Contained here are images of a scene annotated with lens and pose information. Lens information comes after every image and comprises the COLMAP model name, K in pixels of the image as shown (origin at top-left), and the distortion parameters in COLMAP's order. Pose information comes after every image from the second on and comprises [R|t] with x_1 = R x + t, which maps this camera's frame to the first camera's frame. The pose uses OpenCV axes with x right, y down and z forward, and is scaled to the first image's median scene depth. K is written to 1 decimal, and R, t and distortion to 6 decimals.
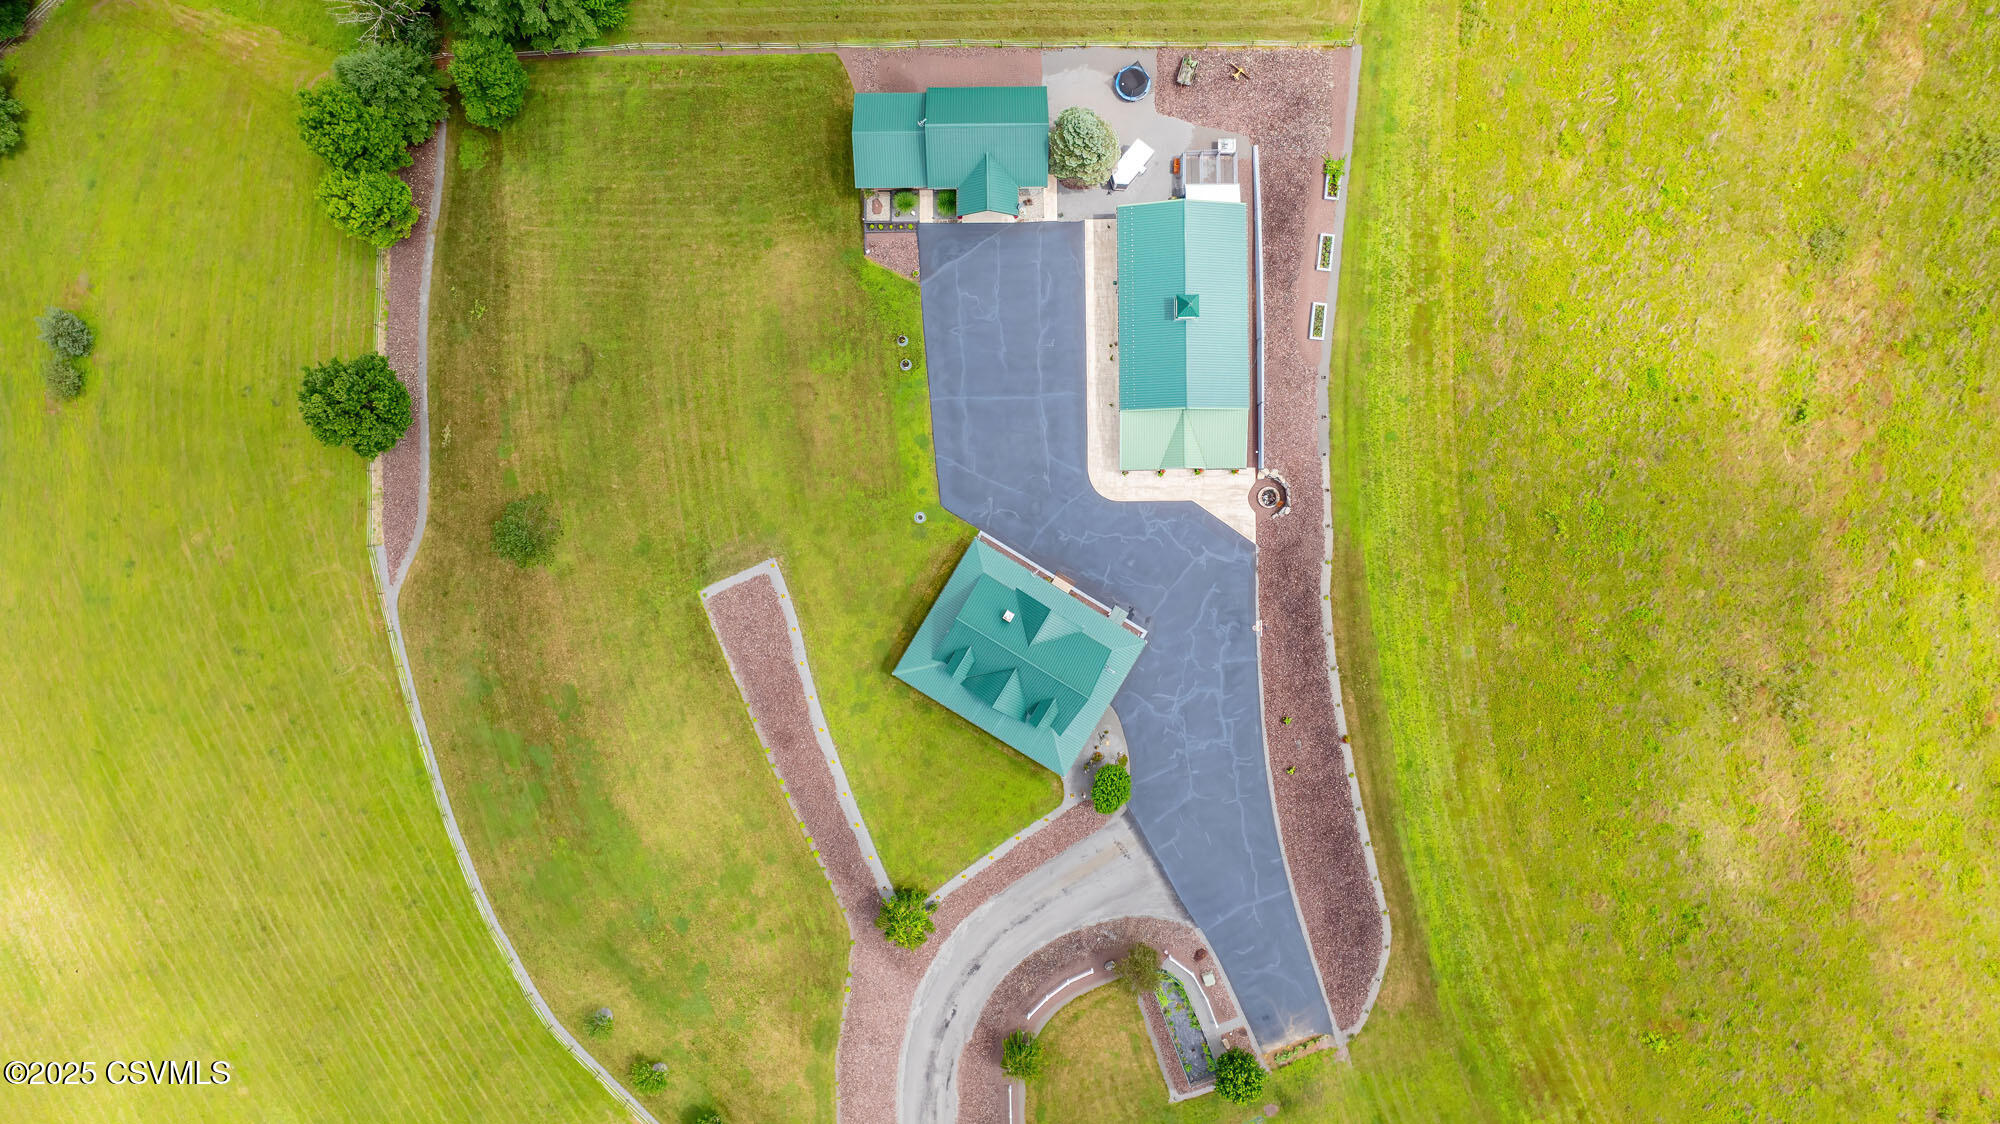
lens RADIAL K [[1408.3, 0, 1001.0], [0, 1408.3, 552.9], [0, 0, 1]] dist [-0.044344, 0.045529]
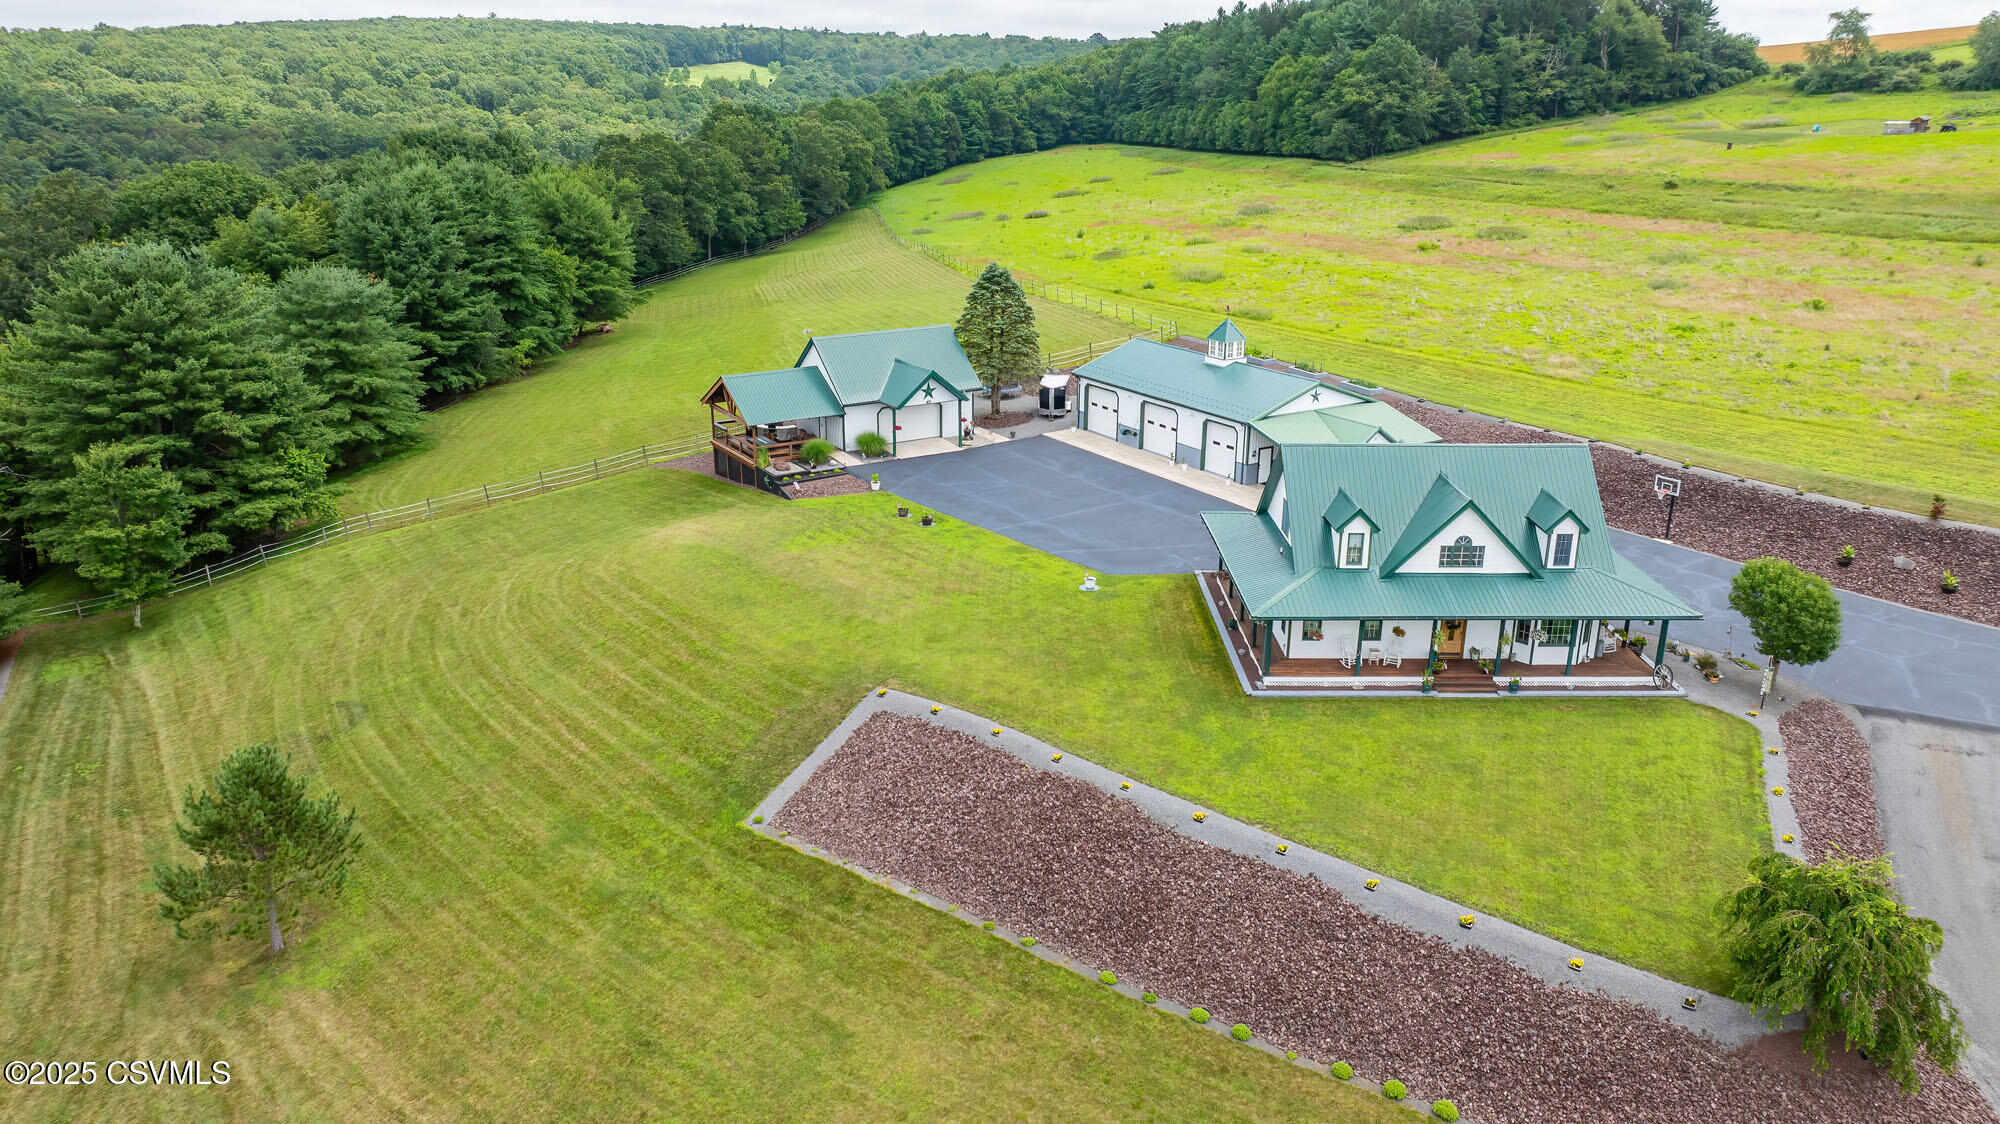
lens RADIAL K [[1408.3, 0, 1001.0], [0, 1408.3, 552.9], [0, 0, 1]] dist [-0.044344, 0.045529]
pose [[0.850378, -0.156433, 0.502381, -0.346828], [0.526173, 0.251772, -0.812252, 0.380975], [0.000578, 0.955060, 0.296412, 0.815030]]
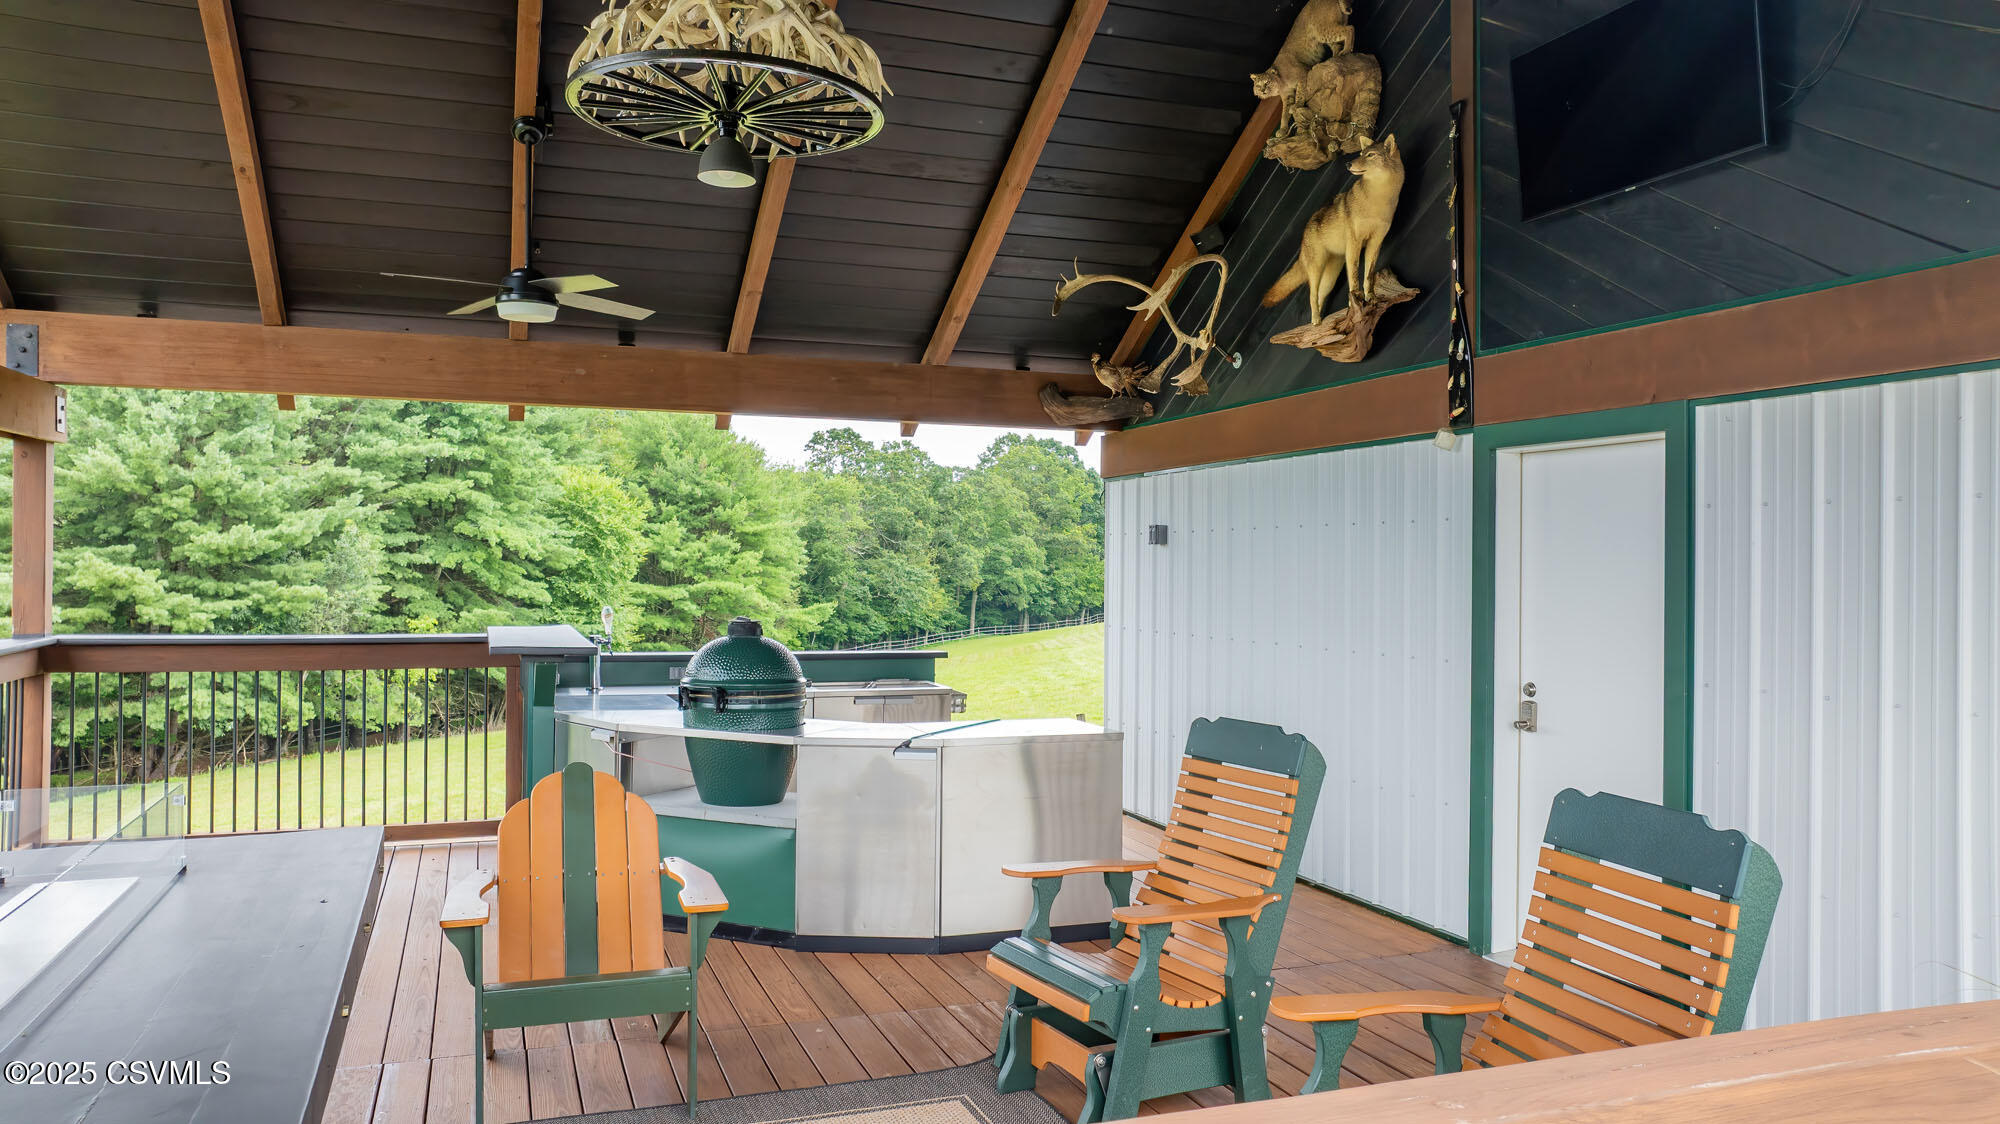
lens RADIAL K [[1408.3, 0, 1001.0], [0, 1408.3, 552.9], [0, 0, 1]] dist [-0.044344, 0.045529]
pose [[0.940756, 0.015828, 0.338713, -0.078913], [0.339028, -0.025940, -0.940419, -0.242698], [-0.006099, 0.999538, -0.029769, 0.964522]]
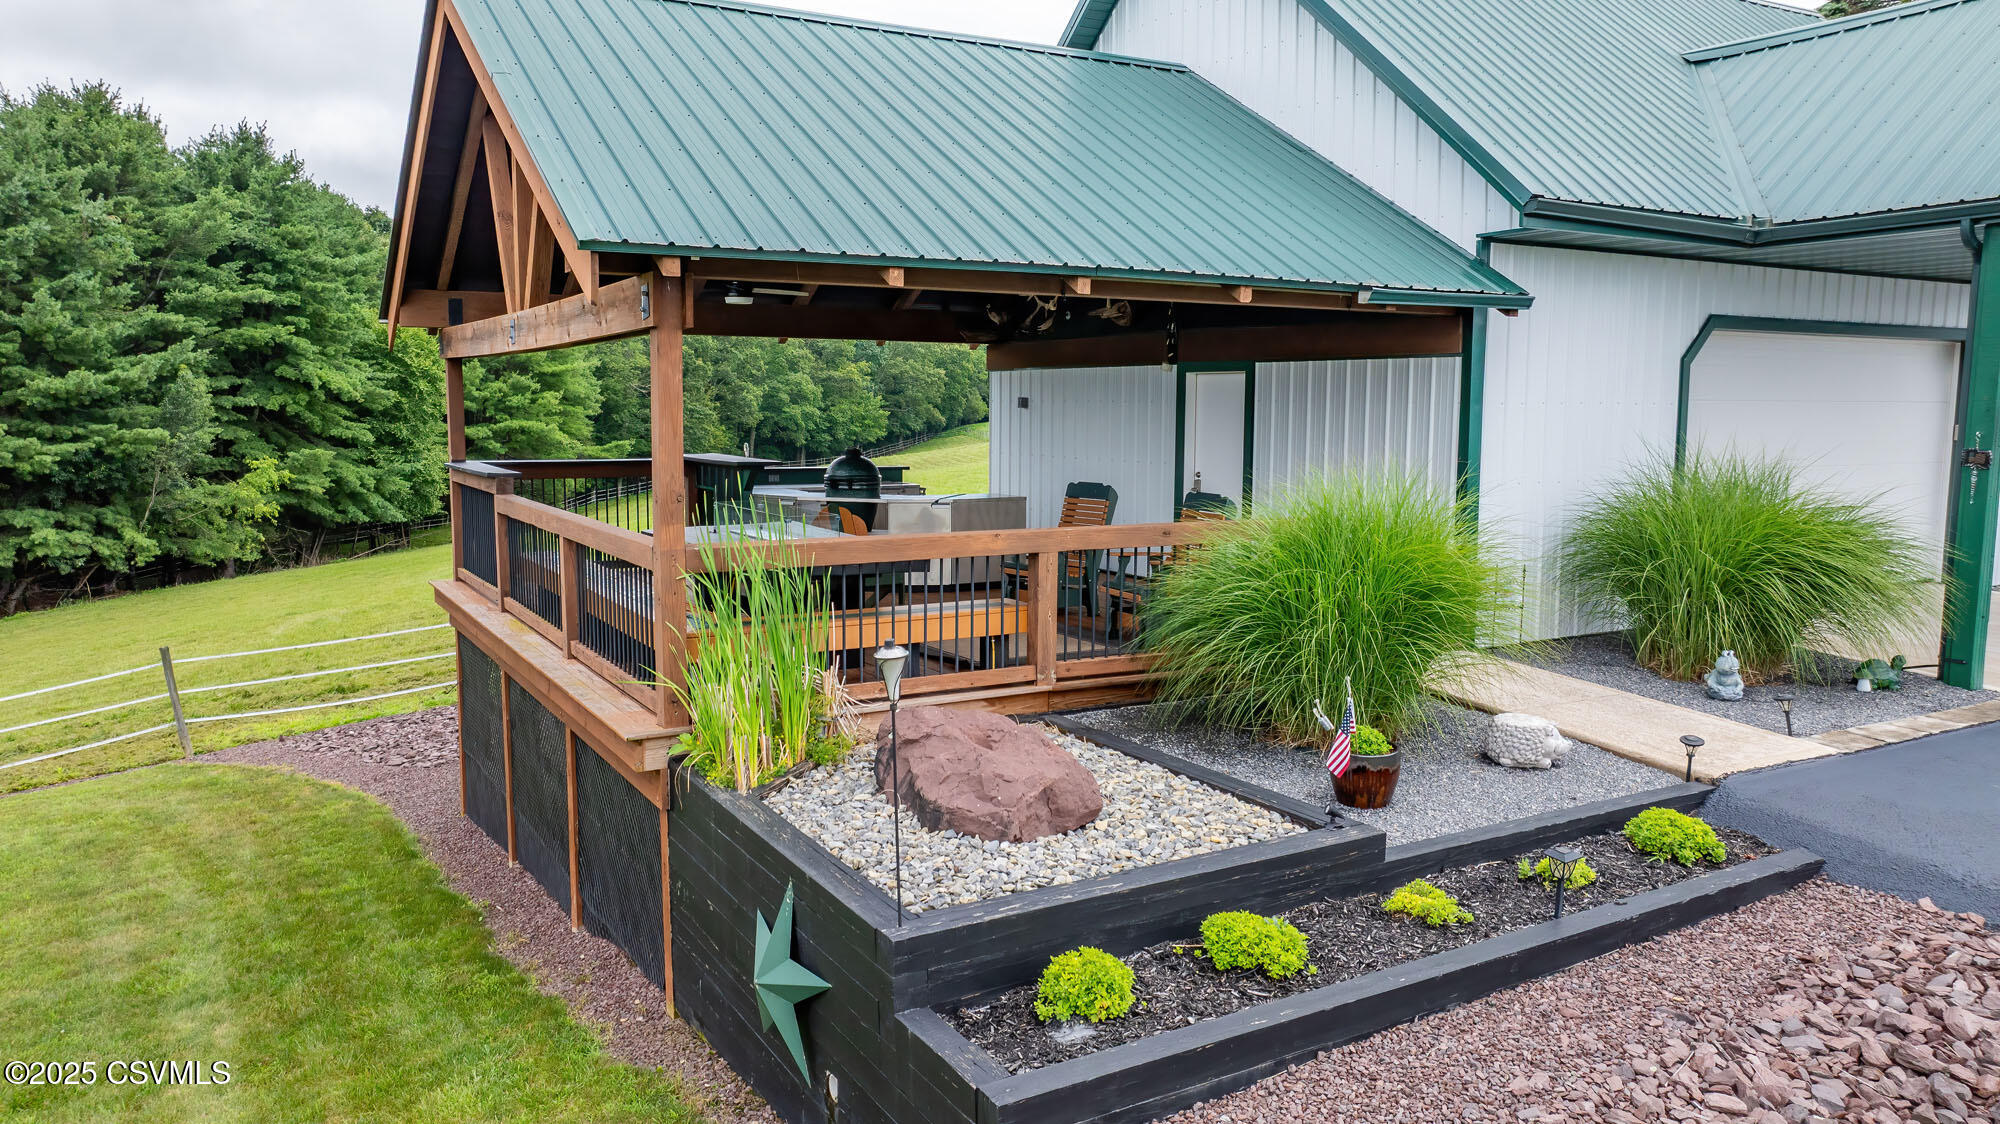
lens RADIAL K [[1408.3, 0, 1001.0], [0, 1408.3, 552.9], [0, 0, 1]] dist [-0.044344, 0.045529]
pose [[0.871170, -0.041928, 0.489187, -0.112976], [0.490980, 0.075601, -0.867884, -0.193880], [-0.000594, 0.996256, 0.086447, 0.964153]]
